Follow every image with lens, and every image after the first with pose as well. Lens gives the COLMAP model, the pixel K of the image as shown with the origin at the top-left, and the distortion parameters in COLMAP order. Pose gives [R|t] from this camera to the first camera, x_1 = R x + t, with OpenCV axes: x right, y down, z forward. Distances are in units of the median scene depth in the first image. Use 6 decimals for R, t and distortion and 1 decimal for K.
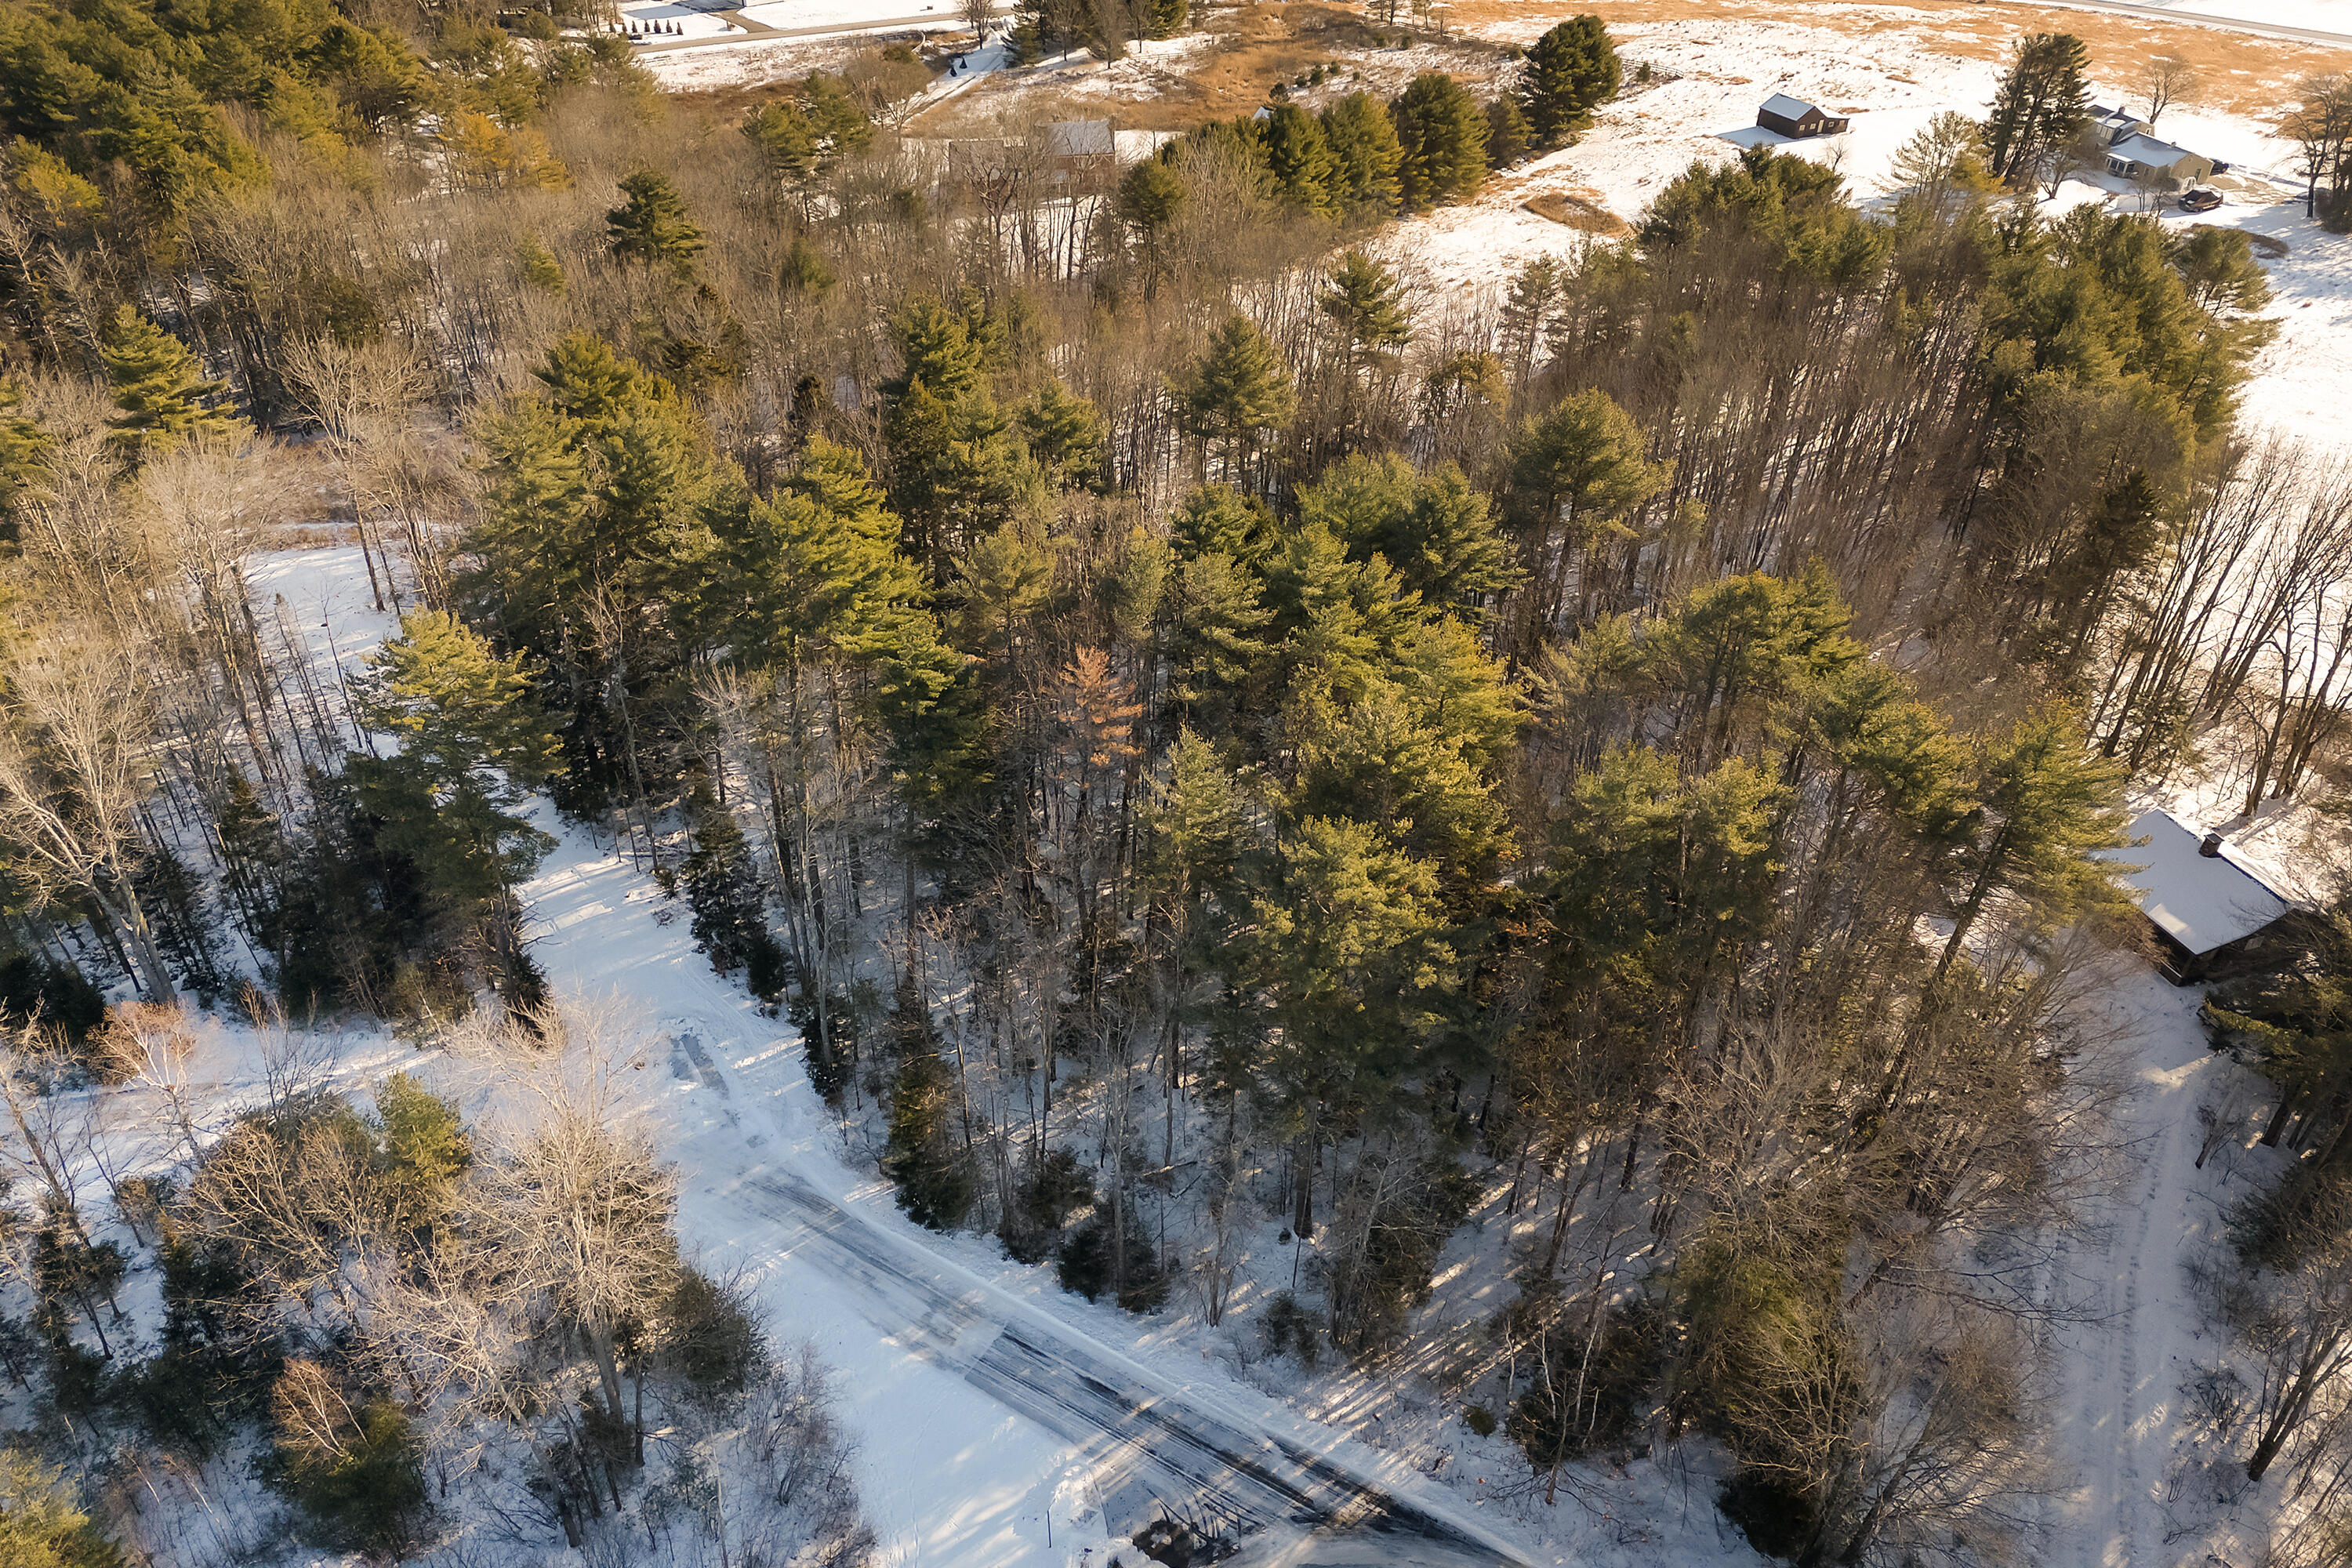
lens RADIAL K [[1661.8, 0, 1267.2], [0, 1661.8, 724.7], [0, 0, 1]] dist [0.039635, -0.000412]
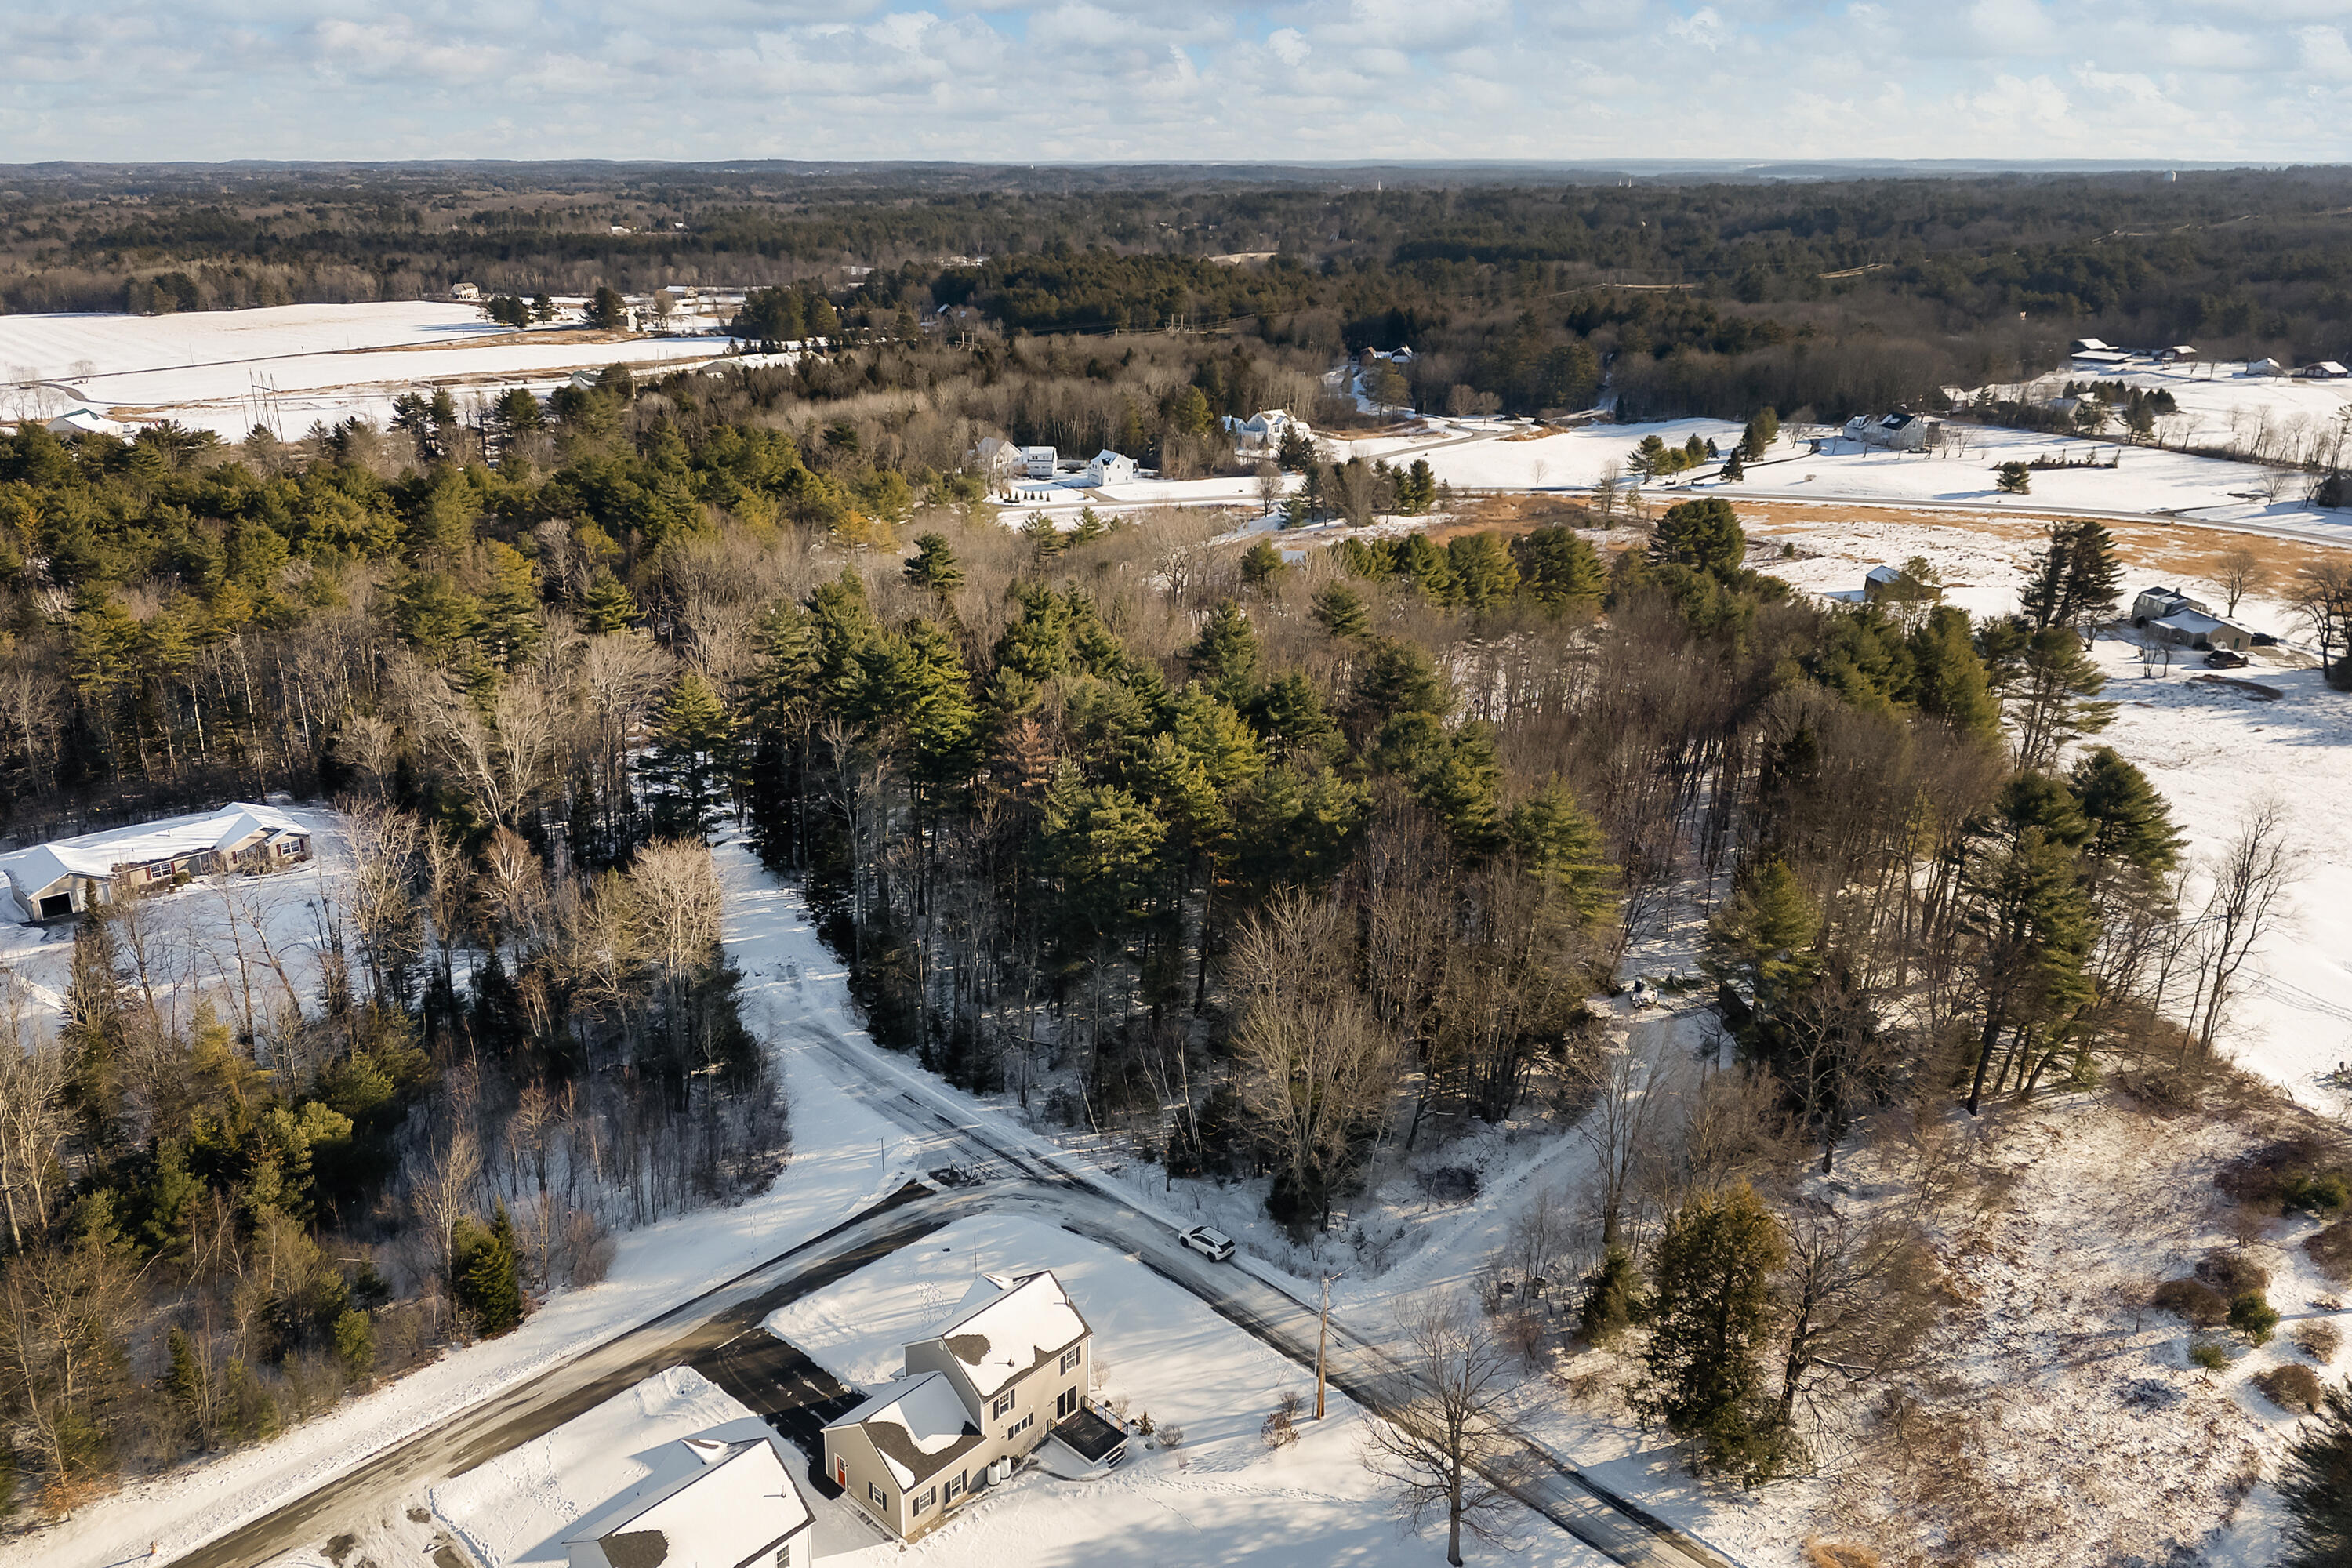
lens RADIAL K [[1661.8, 0, 1267.2], [0, 1661.8, 724.7], [0, 0, 1]] dist [0.039635, -0.000412]
pose [[0.972493, 0.067937, -0.222806, 0.269985], [-0.129747, 0.952384, -0.275919, 0.210161], [0.193452, 0.297237, 0.935001, -0.298521]]
